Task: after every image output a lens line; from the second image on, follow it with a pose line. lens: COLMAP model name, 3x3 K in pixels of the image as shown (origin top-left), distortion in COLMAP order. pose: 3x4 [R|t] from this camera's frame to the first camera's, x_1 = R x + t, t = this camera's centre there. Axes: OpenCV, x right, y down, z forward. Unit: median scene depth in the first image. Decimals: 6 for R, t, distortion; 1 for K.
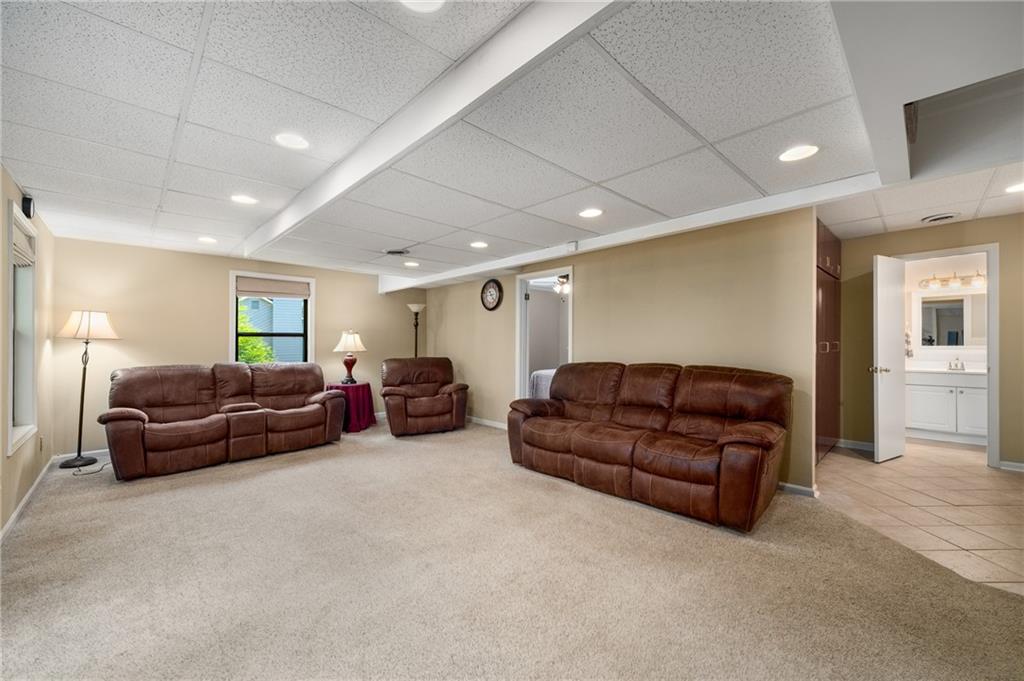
lens RADIAL K [[397.6, 0, 507.7], [0, 397.6, 342.5], [0, 0, 1]] dist [0.000078, -0.000002]
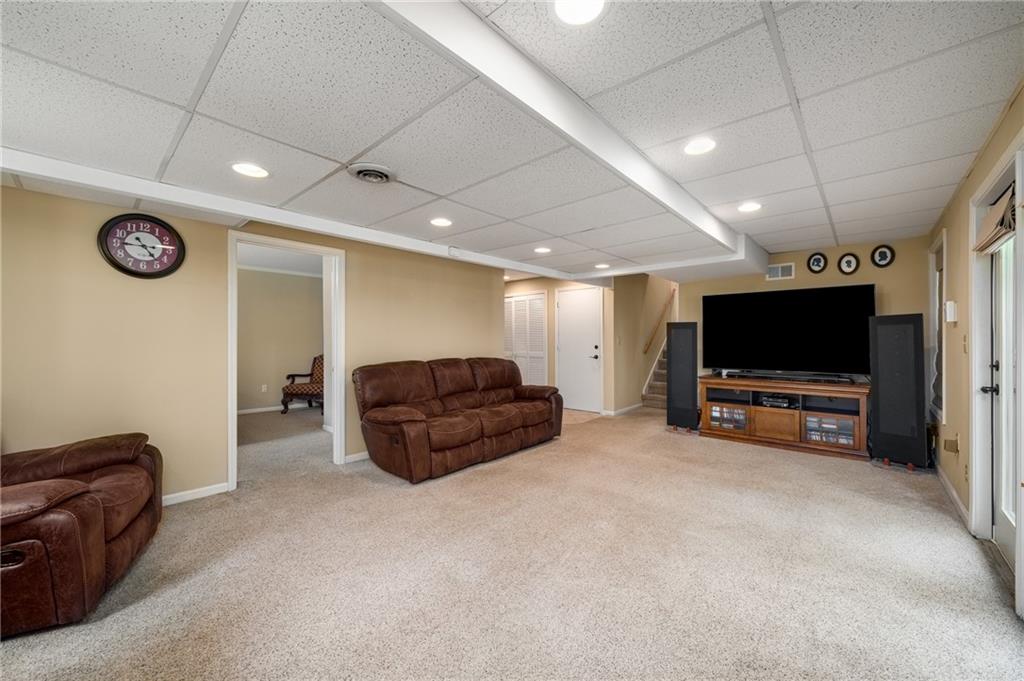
lens RADIAL K [[397.6, 0, 507.7], [0, 397.6, 342.5], [0, 0, 1]] dist [0.000078, -0.000002]
pose [[-0.069622, -0.000838, 0.997573, -0.766048], [0.002934, 0.999995, 0.001045, 0.002222], [-0.997569, 0.002999, -0.069619, 0.779860]]
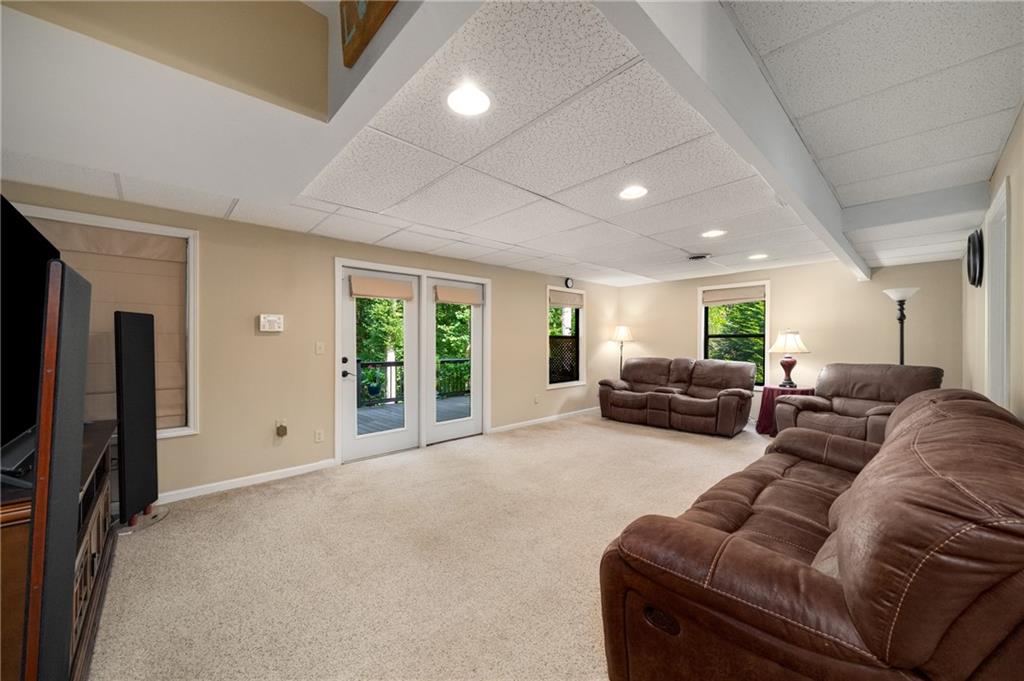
lens RADIAL K [[385.8, 0, 527.9], [0, 385.8, 340.0], [0, 0, 1]] dist [-0.000305, -0.000020]
pose [[0.013636, -0.002859, -0.999903, 0.665613], [0.003013, 0.999991, -0.002818, -0.008872], [0.999902, -0.002975, 0.013645, 0.501655]]
